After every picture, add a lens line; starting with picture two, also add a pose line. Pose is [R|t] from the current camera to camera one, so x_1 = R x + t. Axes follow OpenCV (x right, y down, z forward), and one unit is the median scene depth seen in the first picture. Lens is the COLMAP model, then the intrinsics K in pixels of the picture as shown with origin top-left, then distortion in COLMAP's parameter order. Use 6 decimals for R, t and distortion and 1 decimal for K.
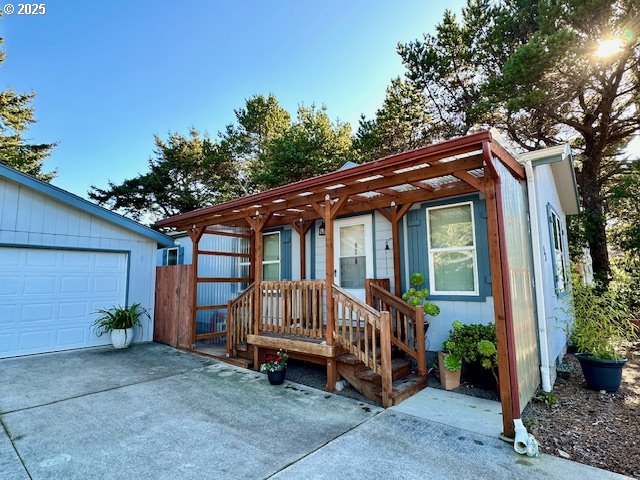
lens RADIAL K [[333.7, 0, 321.0], [0, 333.7, 244.3], [0, 0, 1]] dist [0.000928, -0.000107]
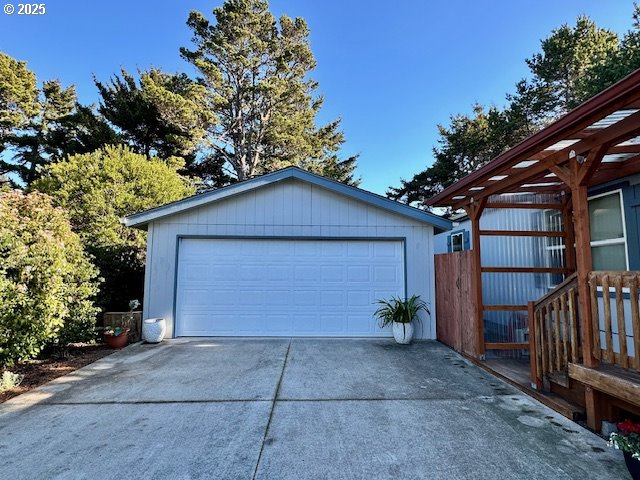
lens RADIAL K [[333.7, 0, 321.2], [0, 333.7, 242.1], [0, 0, 1]] dist [0.000928, -0.000107]
pose [[0.667933, -0.056642, -0.742063, -0.046259], [0.071457, 0.997374, -0.011812, 0.025937], [0.740783, -0.045136, 0.670227, 0.214139]]
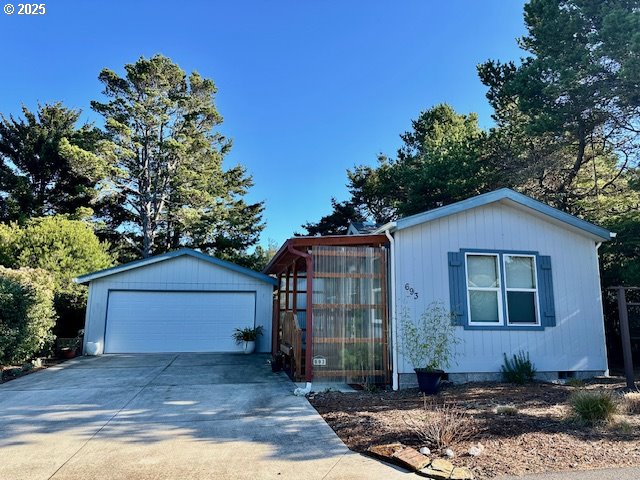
lens RADIAL K [[451.1, 0, 335.7], [0, 451.1, 242.0], [0, 0, 1]] dist [0.000980, -0.022829]
pose [[0.795460, -0.088441, -0.599518, 0.973962], [0.060168, 0.995931, -0.067088, -0.042513], [0.603012, 0.017294, 0.797544, -0.424058]]
